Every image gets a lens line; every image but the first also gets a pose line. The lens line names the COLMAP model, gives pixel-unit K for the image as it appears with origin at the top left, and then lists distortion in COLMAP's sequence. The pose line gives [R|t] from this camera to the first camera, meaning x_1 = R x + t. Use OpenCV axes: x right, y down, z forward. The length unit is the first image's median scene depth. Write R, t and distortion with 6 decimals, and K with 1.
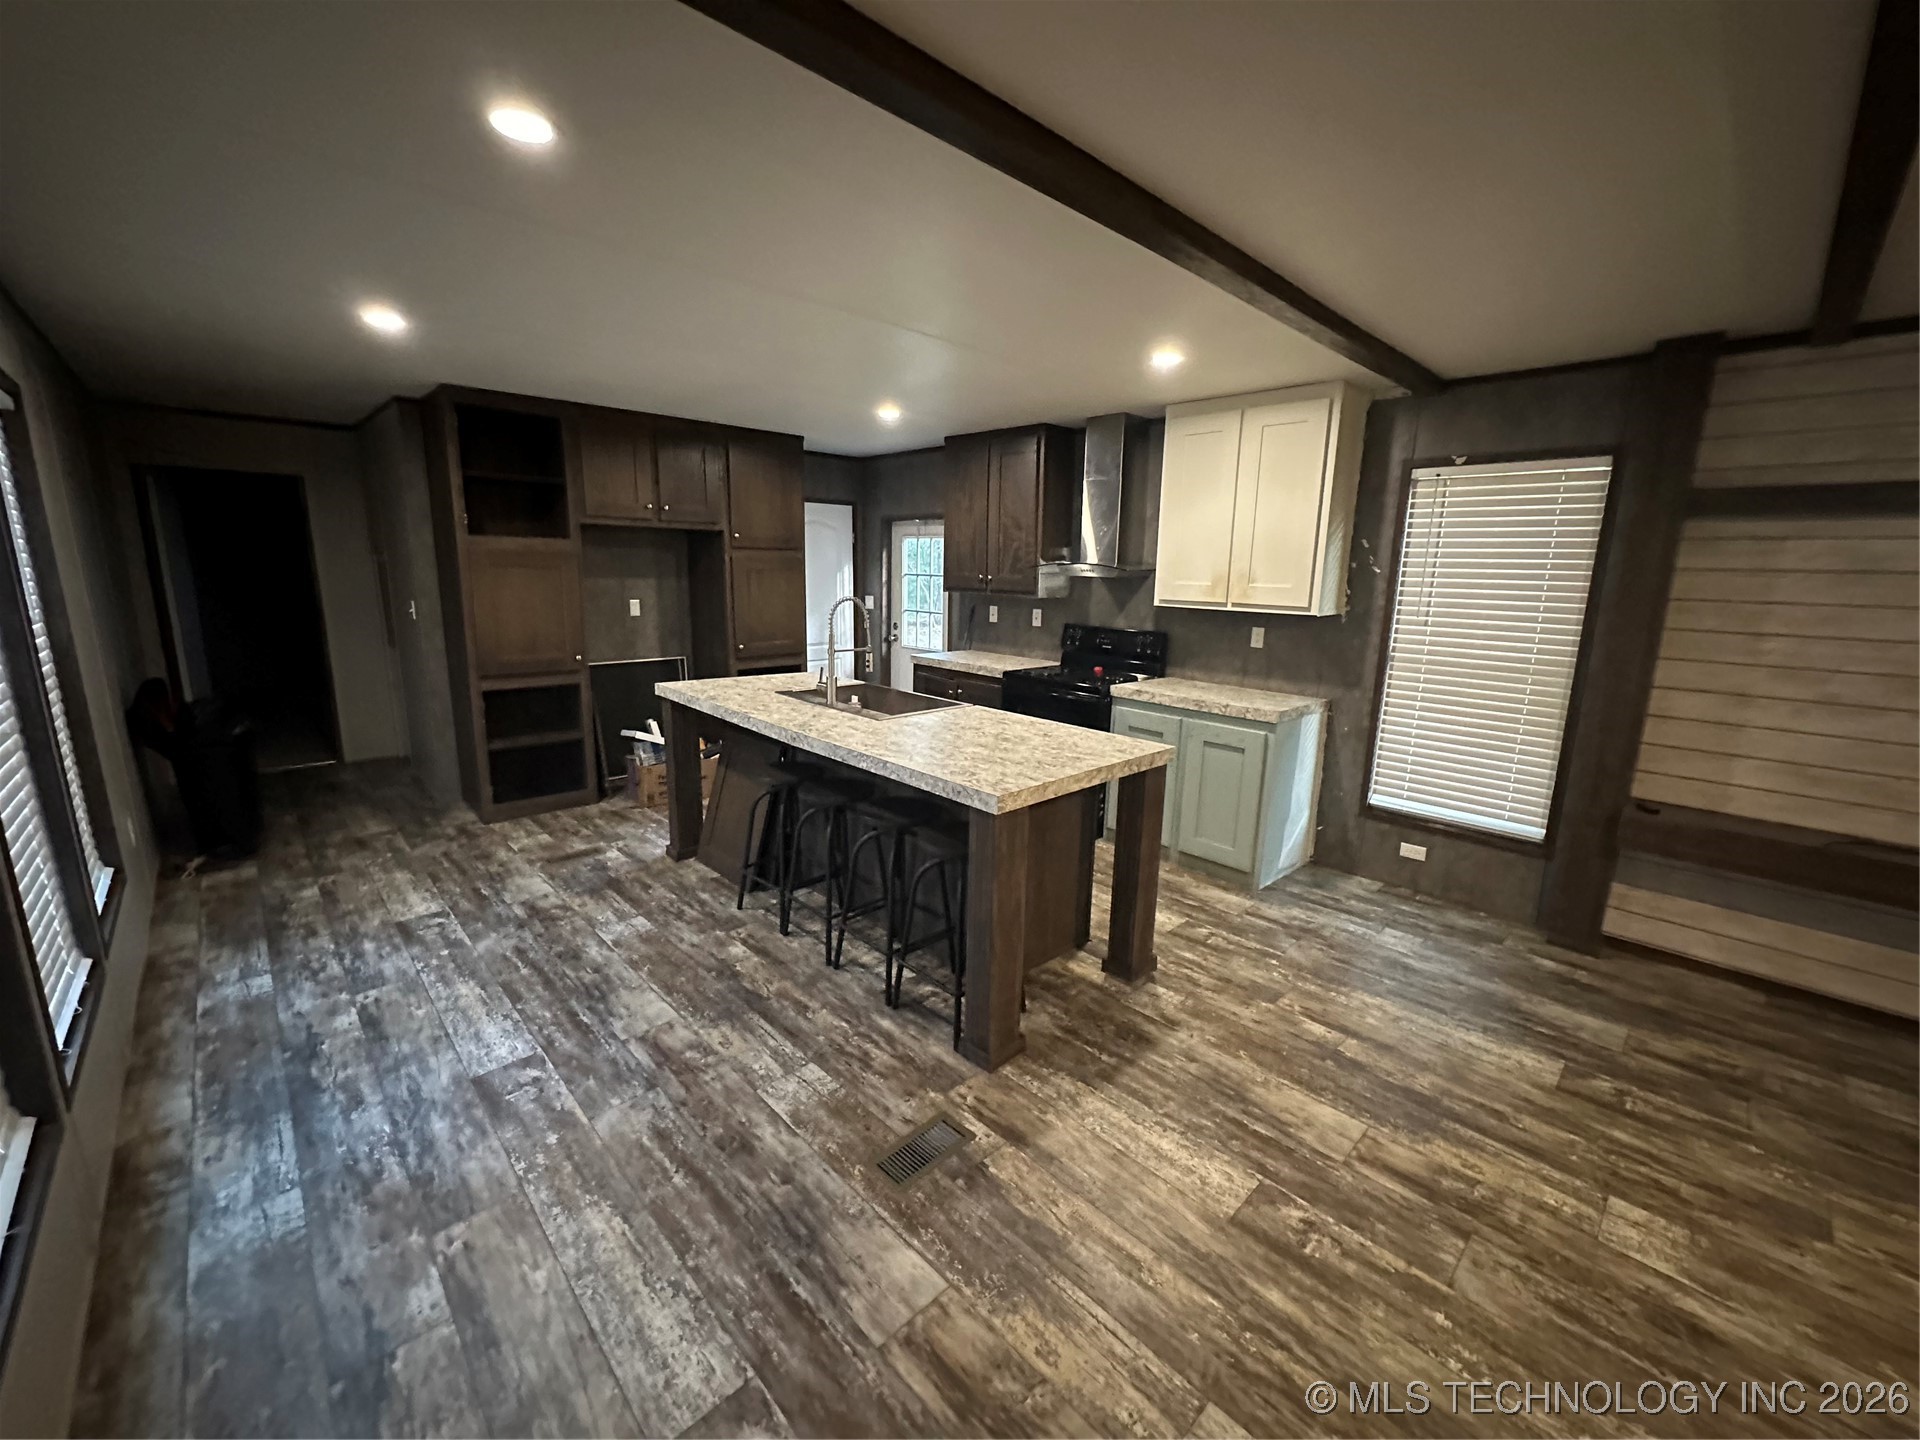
lens RADIAL K [[765.1, 0, 957.7], [0, 765.1, 717.3], [0, 0, 1]] dist [0.000618, -0.000476]
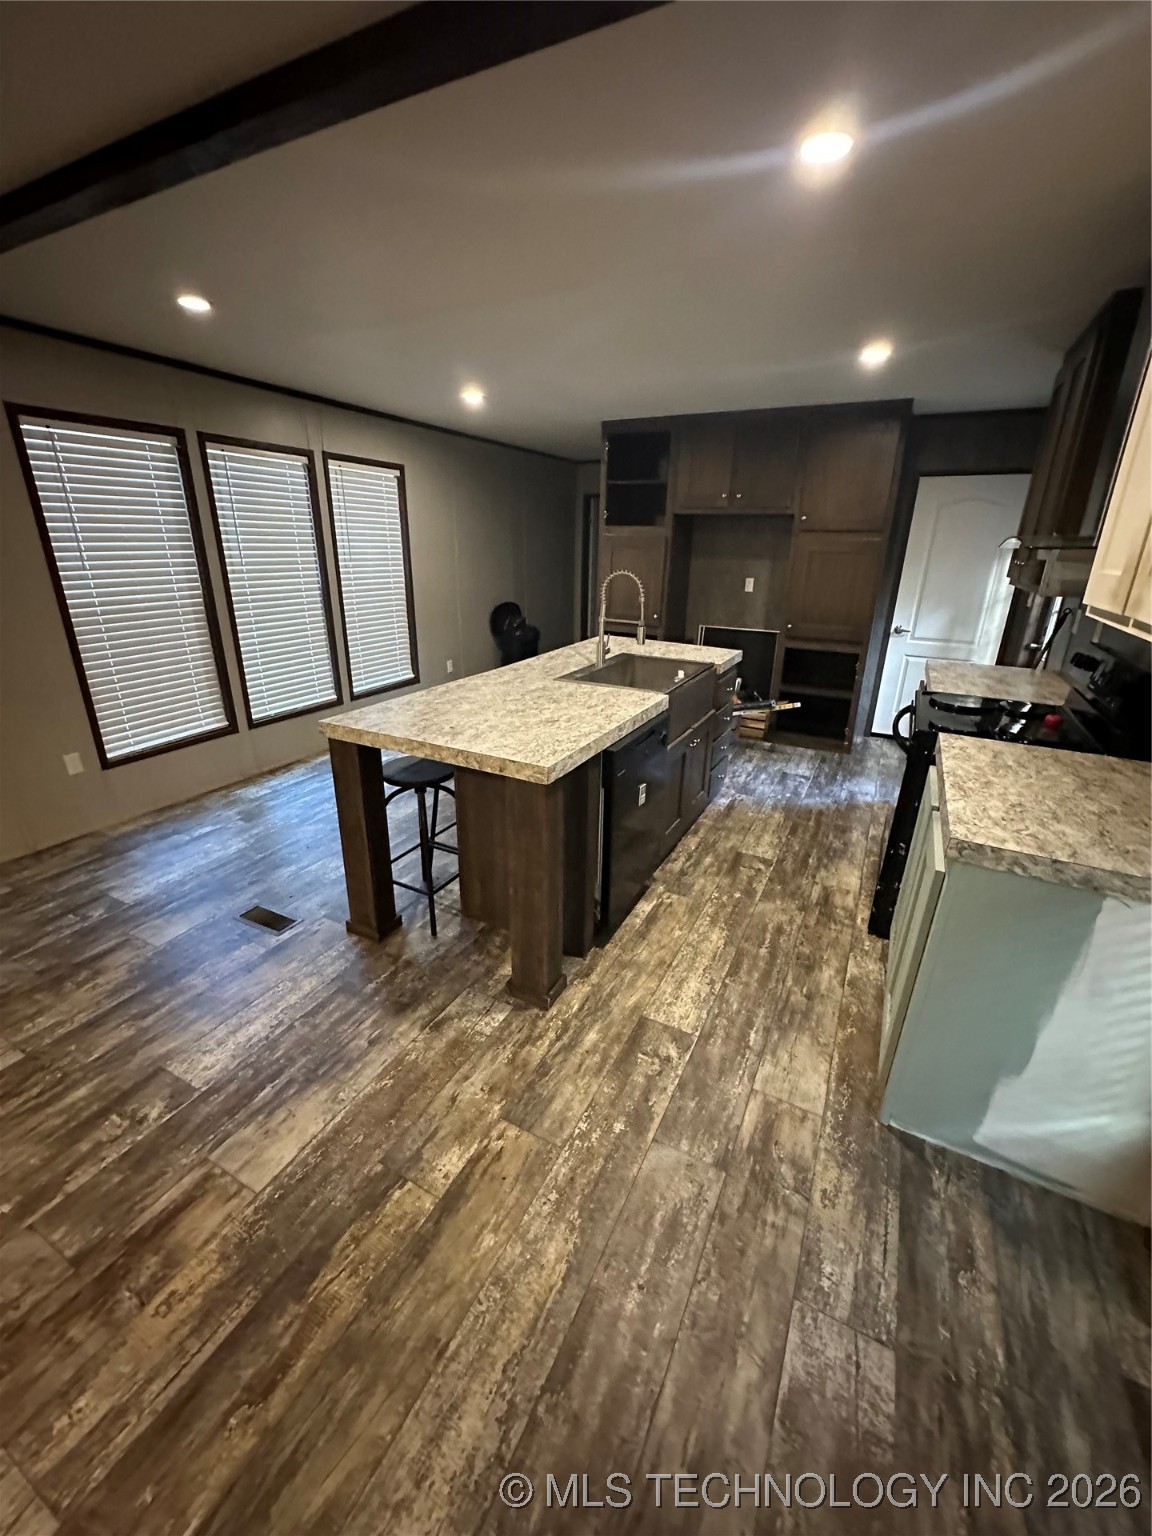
lens RADIAL K [[612.4, 0, 575.2], [0, 612.4, 769.4], [0, 0, 1]] dist [-0.002688, 0.000425]
pose [[0.320908, 0.316063, -0.892817, 0.898388], [-0.197168, 0.944316, 0.263425, -0.137806], [0.926360, 0.091499, 0.365355, 0.832973]]
